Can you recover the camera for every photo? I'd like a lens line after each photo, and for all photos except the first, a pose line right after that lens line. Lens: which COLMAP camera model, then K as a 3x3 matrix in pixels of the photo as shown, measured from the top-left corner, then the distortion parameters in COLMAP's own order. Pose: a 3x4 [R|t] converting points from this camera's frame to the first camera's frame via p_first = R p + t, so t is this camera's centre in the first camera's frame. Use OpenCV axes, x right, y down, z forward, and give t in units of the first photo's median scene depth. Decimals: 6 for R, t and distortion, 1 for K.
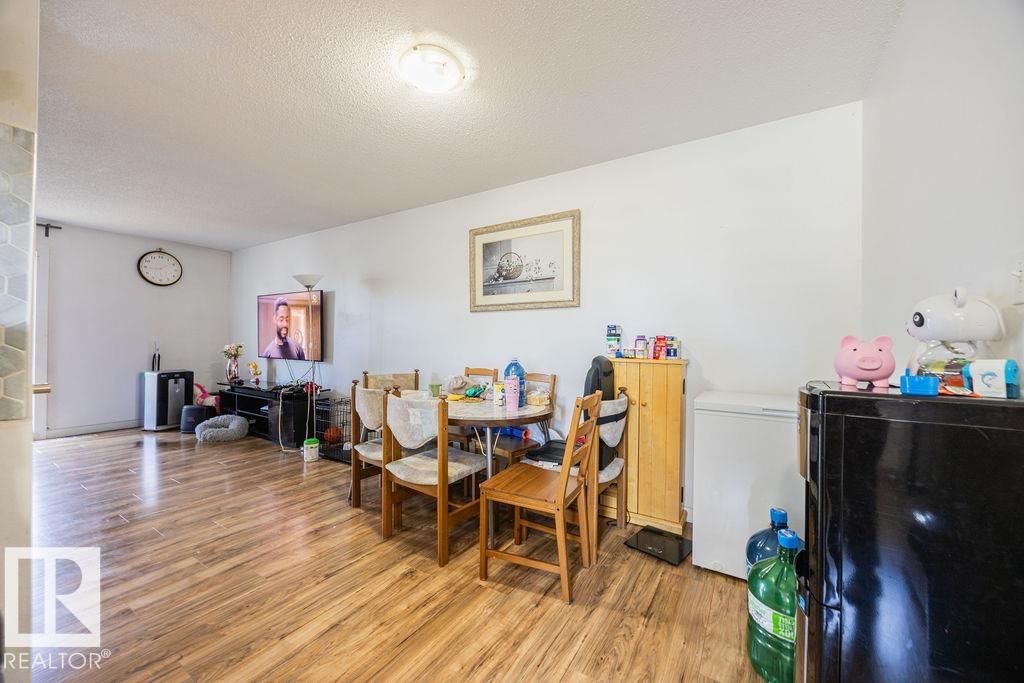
lens RADIAL K [[383.9, 0, 510.3], [0, 383.9, 341.9], [0, 0, 1]] dist [-0.003559, -0.000272]
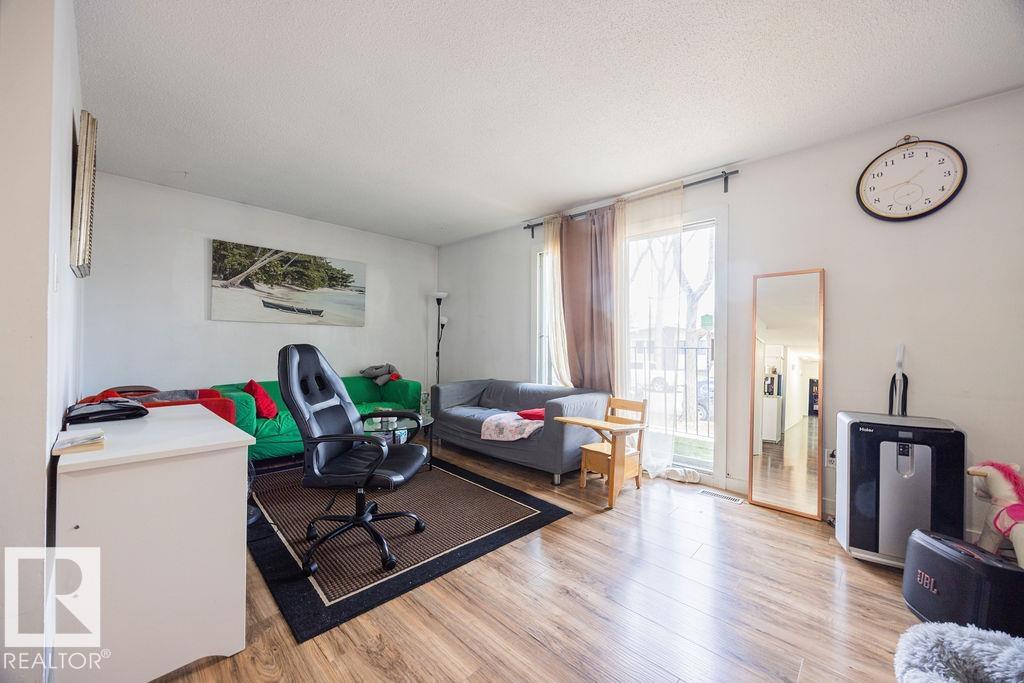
lens RADIAL K [[383.9, 0, 513.9], [0, 383.9, 342.1], [0, 0, 1]] dist [-0.003559, -0.000272]
pose [[-0.215678, -0.014221, -0.976361, -0.734607], [-0.009214, 0.999879, -0.012528, 0.007451], [0.976421, 0.006294, -0.215783, 1.239537]]
